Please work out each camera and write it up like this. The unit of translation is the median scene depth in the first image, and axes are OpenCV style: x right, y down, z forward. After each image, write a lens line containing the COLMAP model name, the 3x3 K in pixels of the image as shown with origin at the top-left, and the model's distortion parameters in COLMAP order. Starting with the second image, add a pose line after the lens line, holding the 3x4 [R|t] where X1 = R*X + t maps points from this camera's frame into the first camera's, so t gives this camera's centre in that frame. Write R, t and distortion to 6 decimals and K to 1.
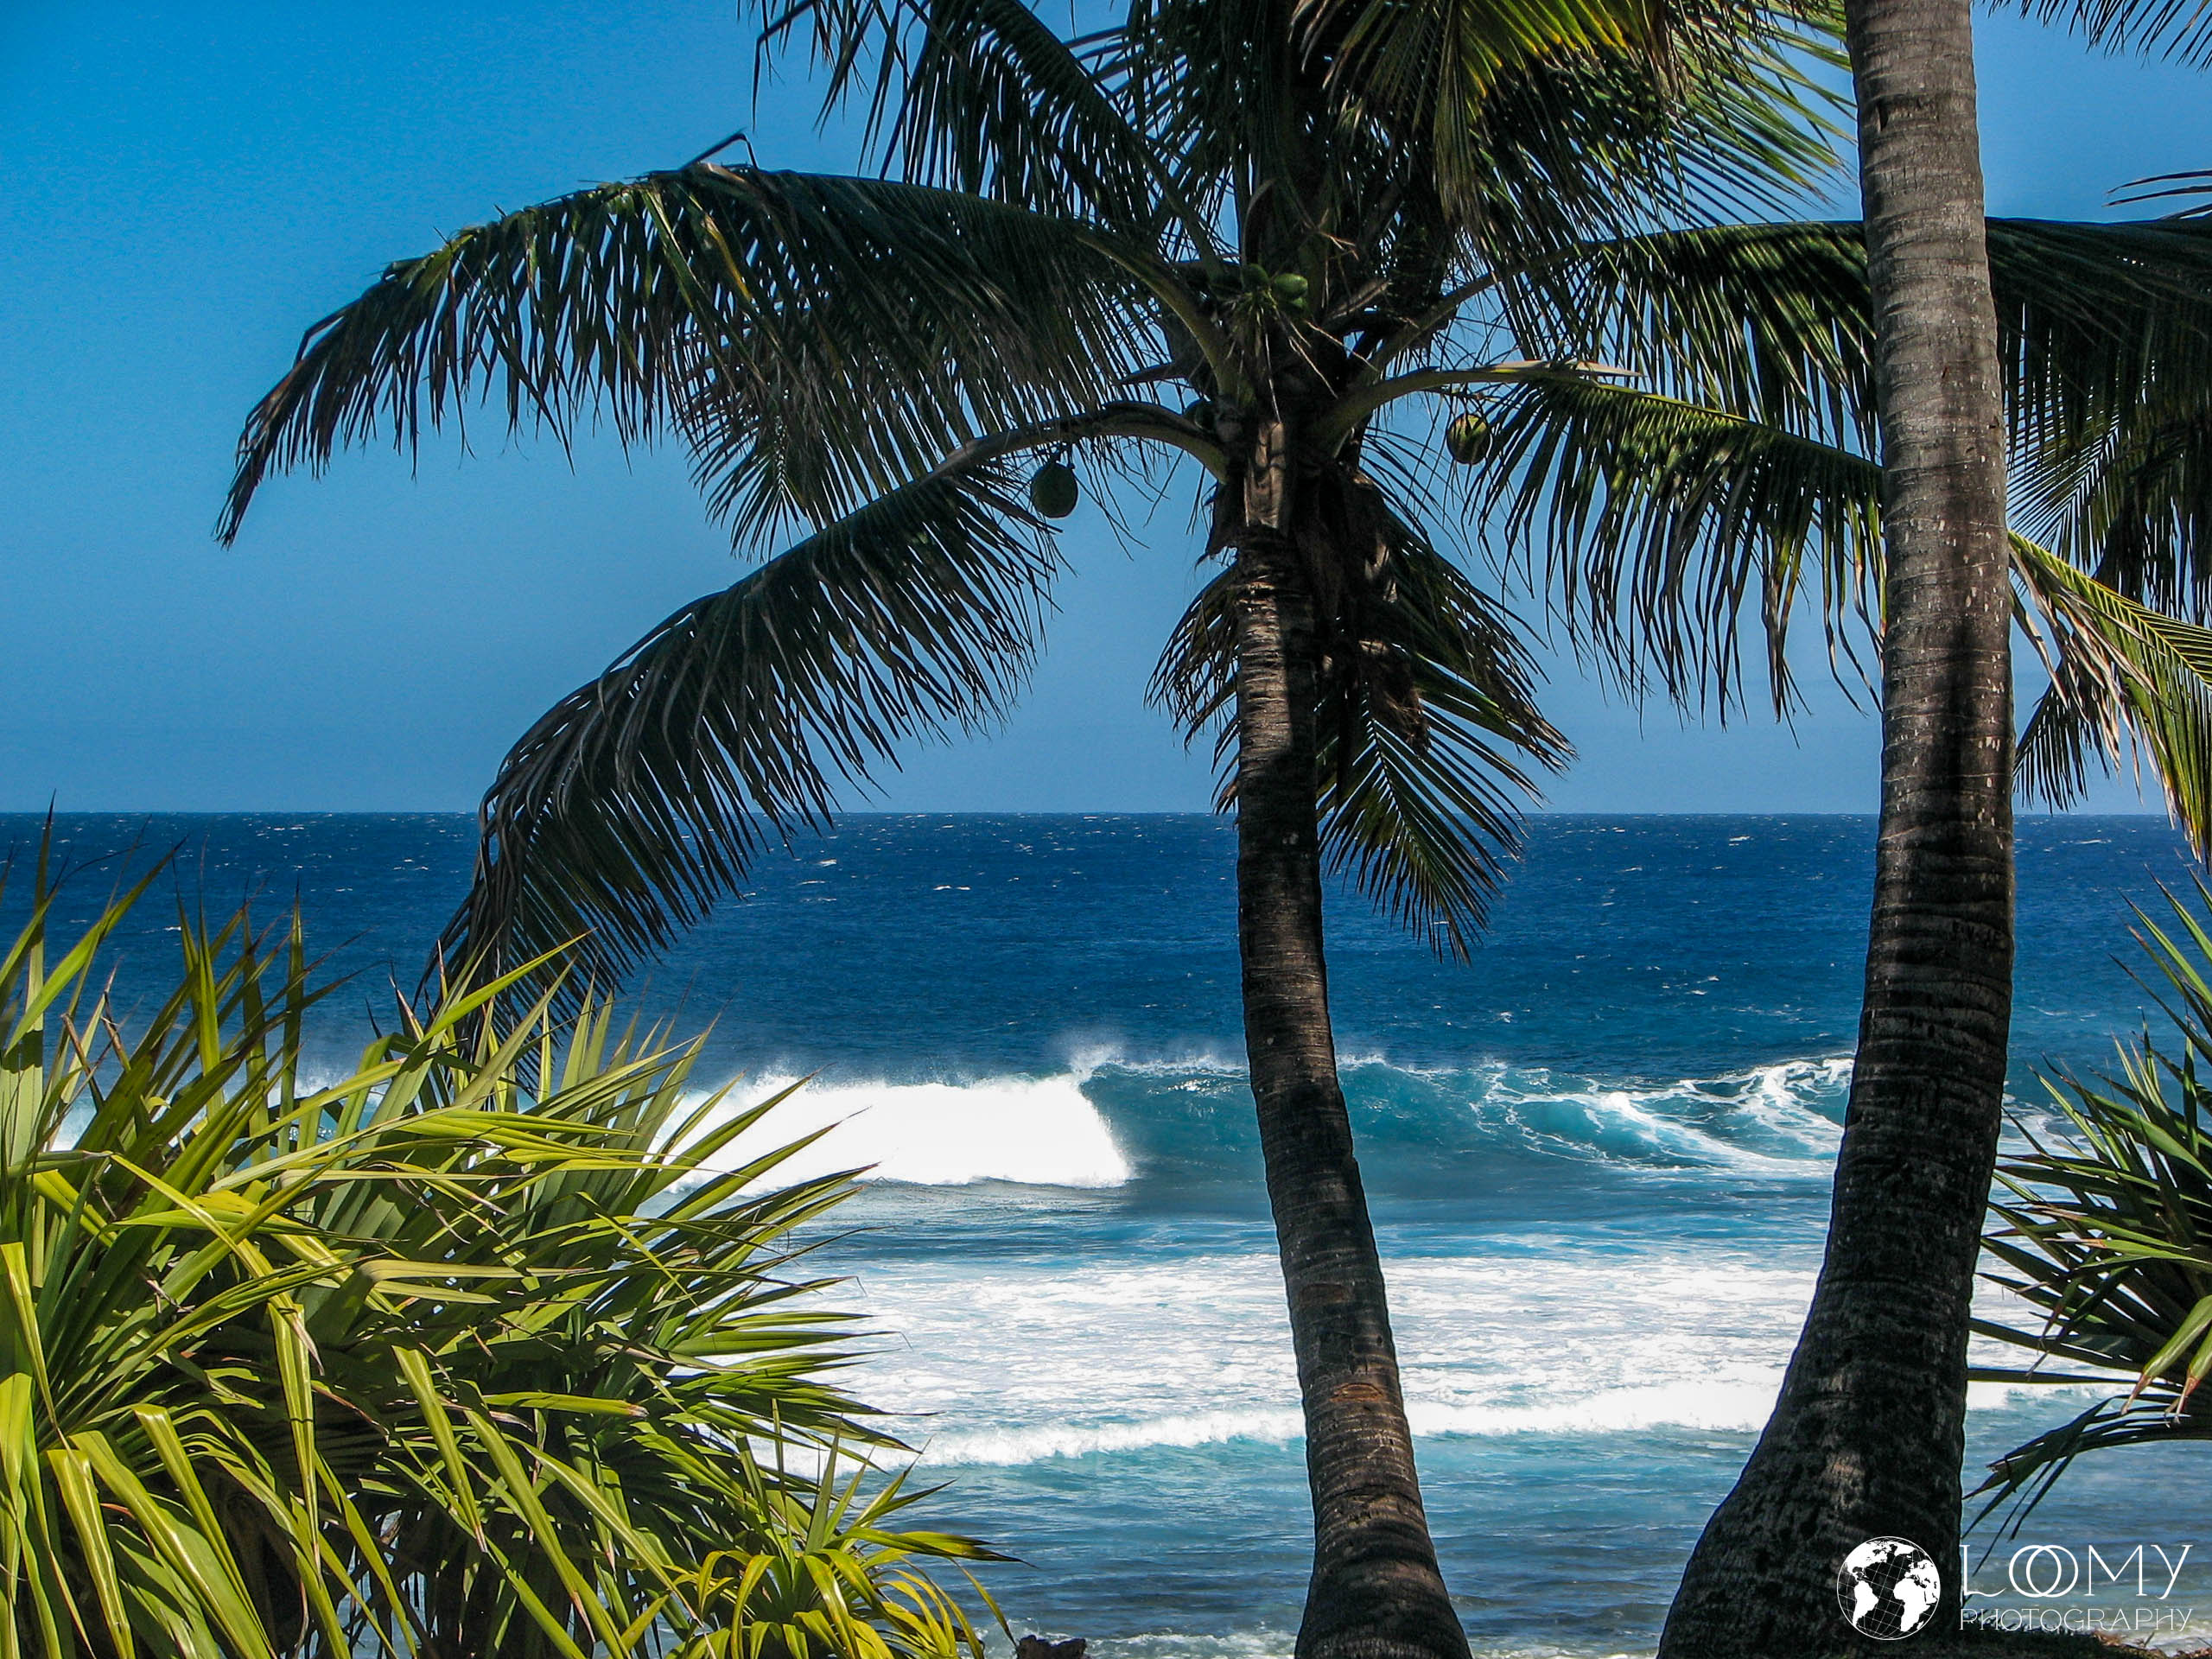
lens RADIAL K [[7216.6, 0, 1106.5], [0, 7216.6, 830.3], [0, 0, 1]] dist [0.188935, 0.000000]
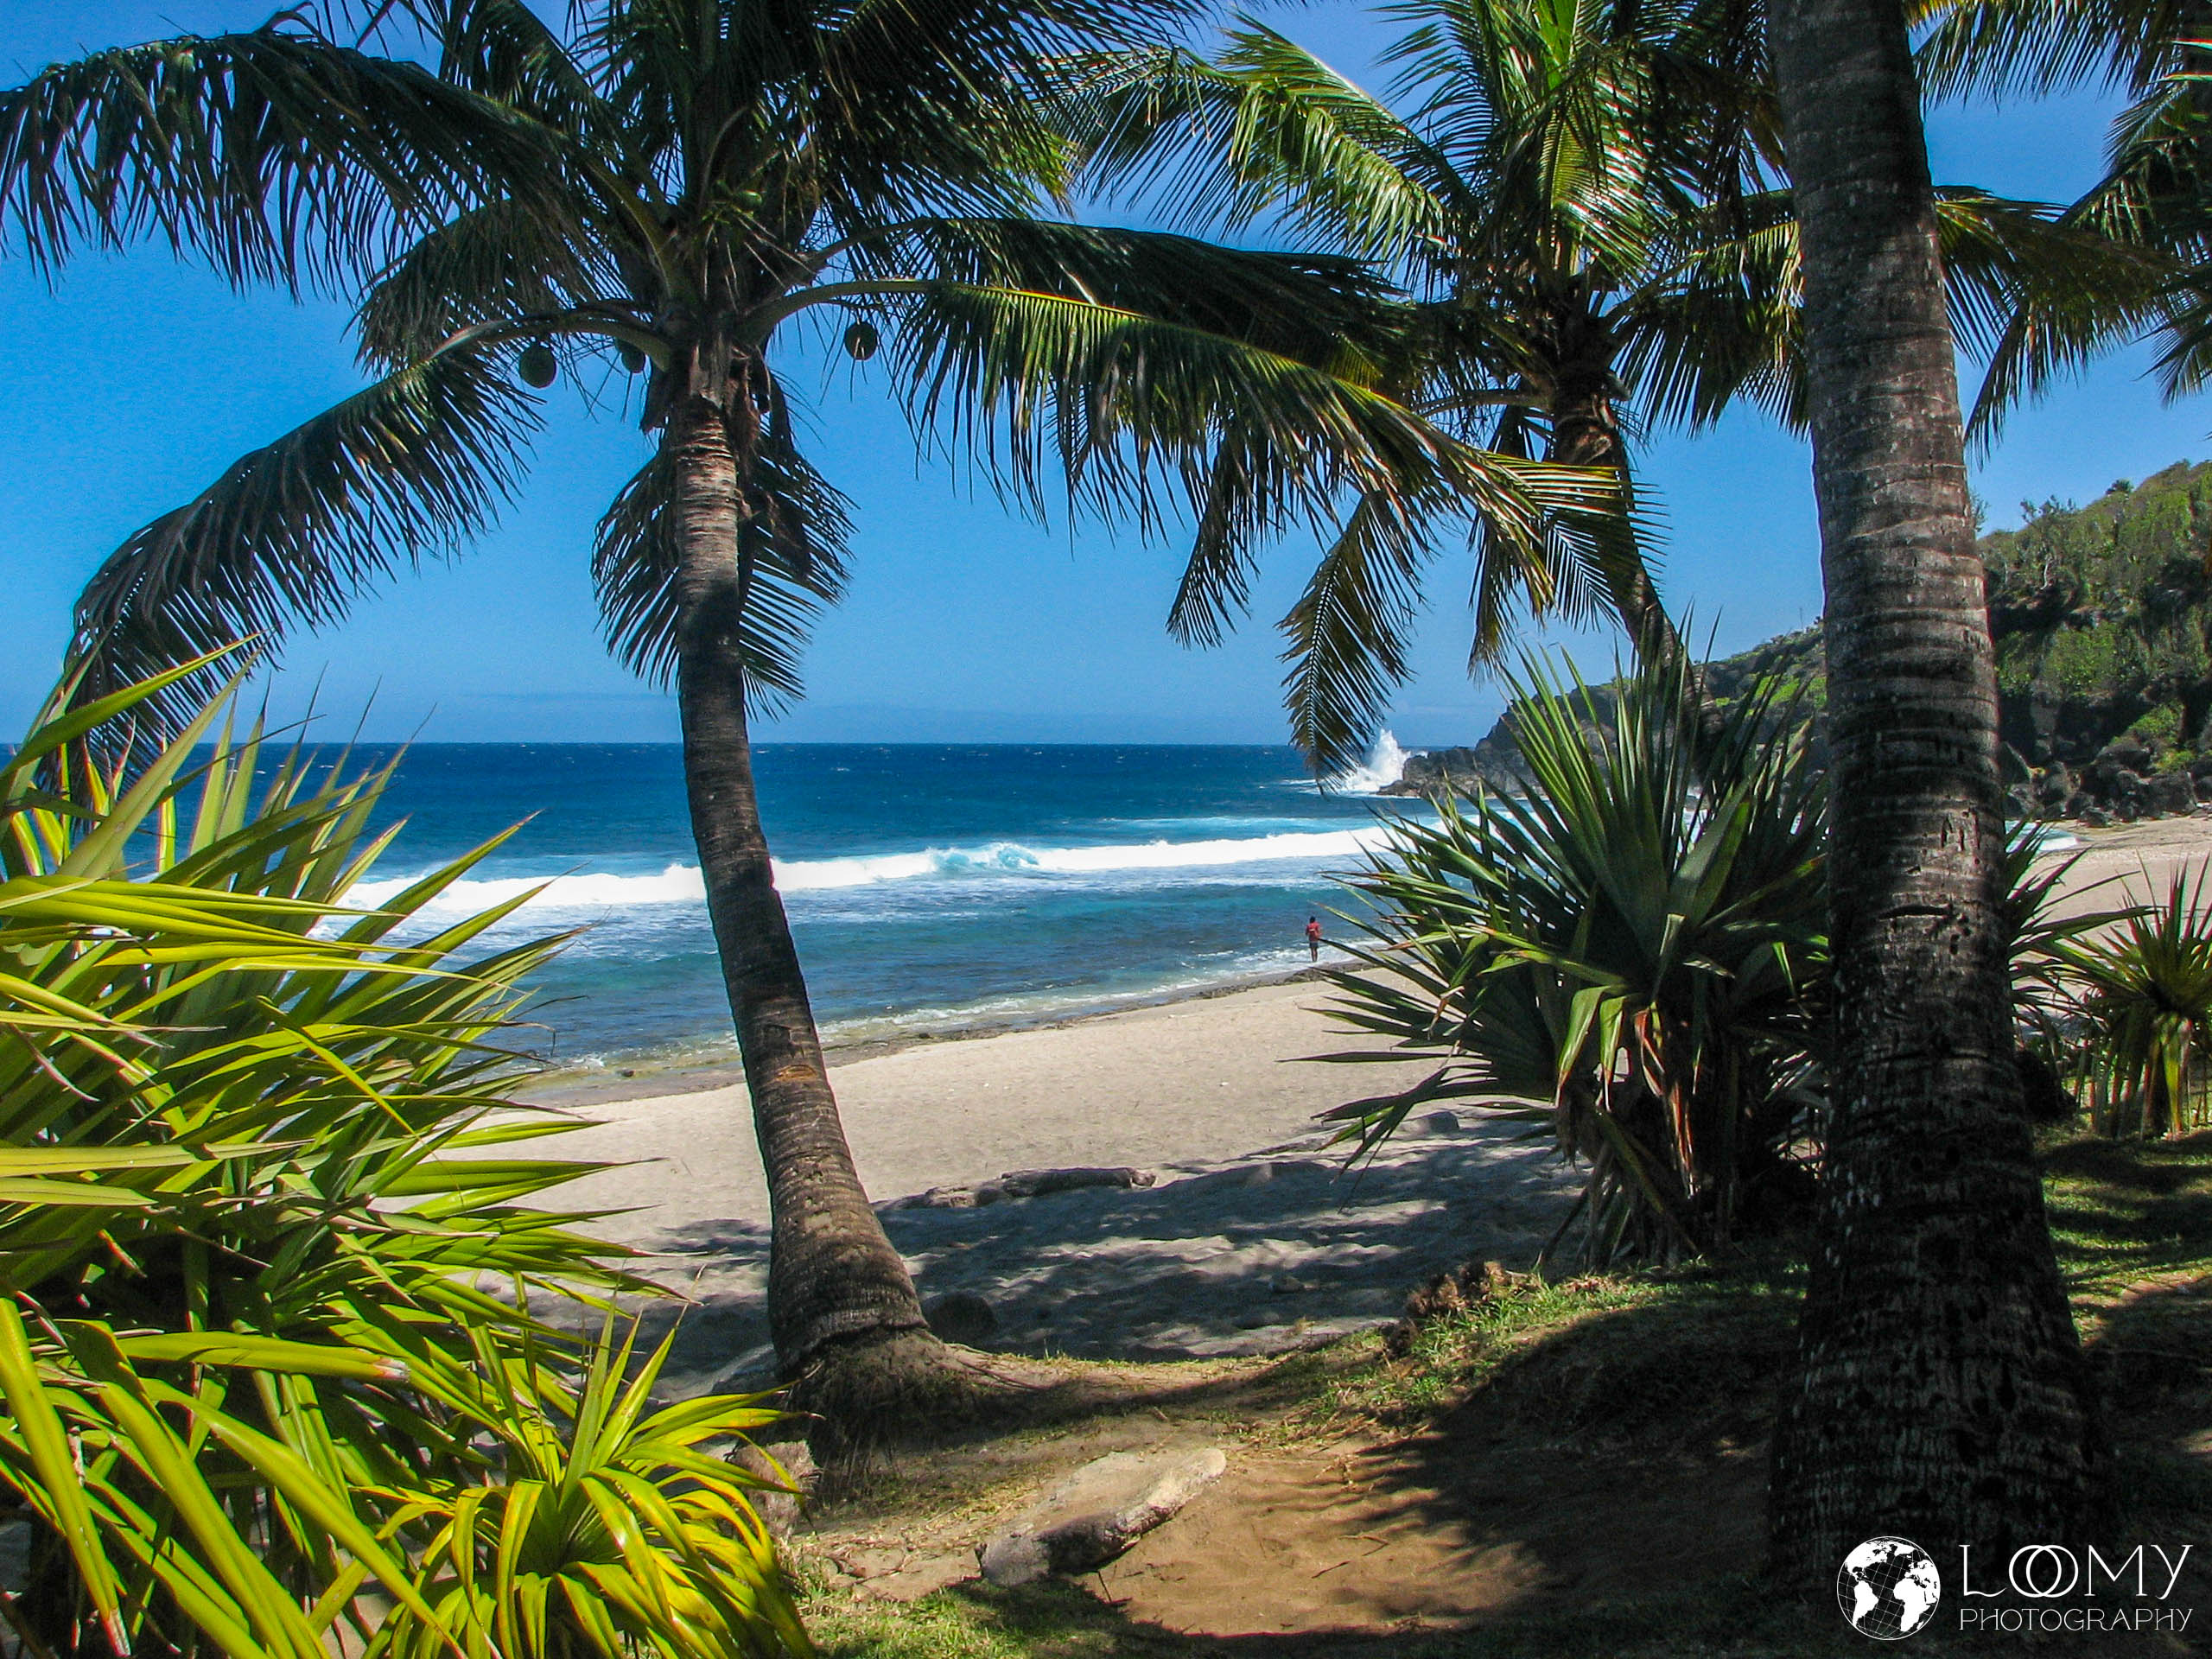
lens RADIAL K [[2344.7, 0, 1104.3], [0, 2344.7, 829.2], [0, 0, 1]] dist [-0.117171, 0.000000]
pose [[0.938473, -0.008545, 0.345247, -0.072188], [-0.003139, 0.999441, 0.033269, 0.027039], [-0.345339, -0.032306, 0.937922, 0.765812]]
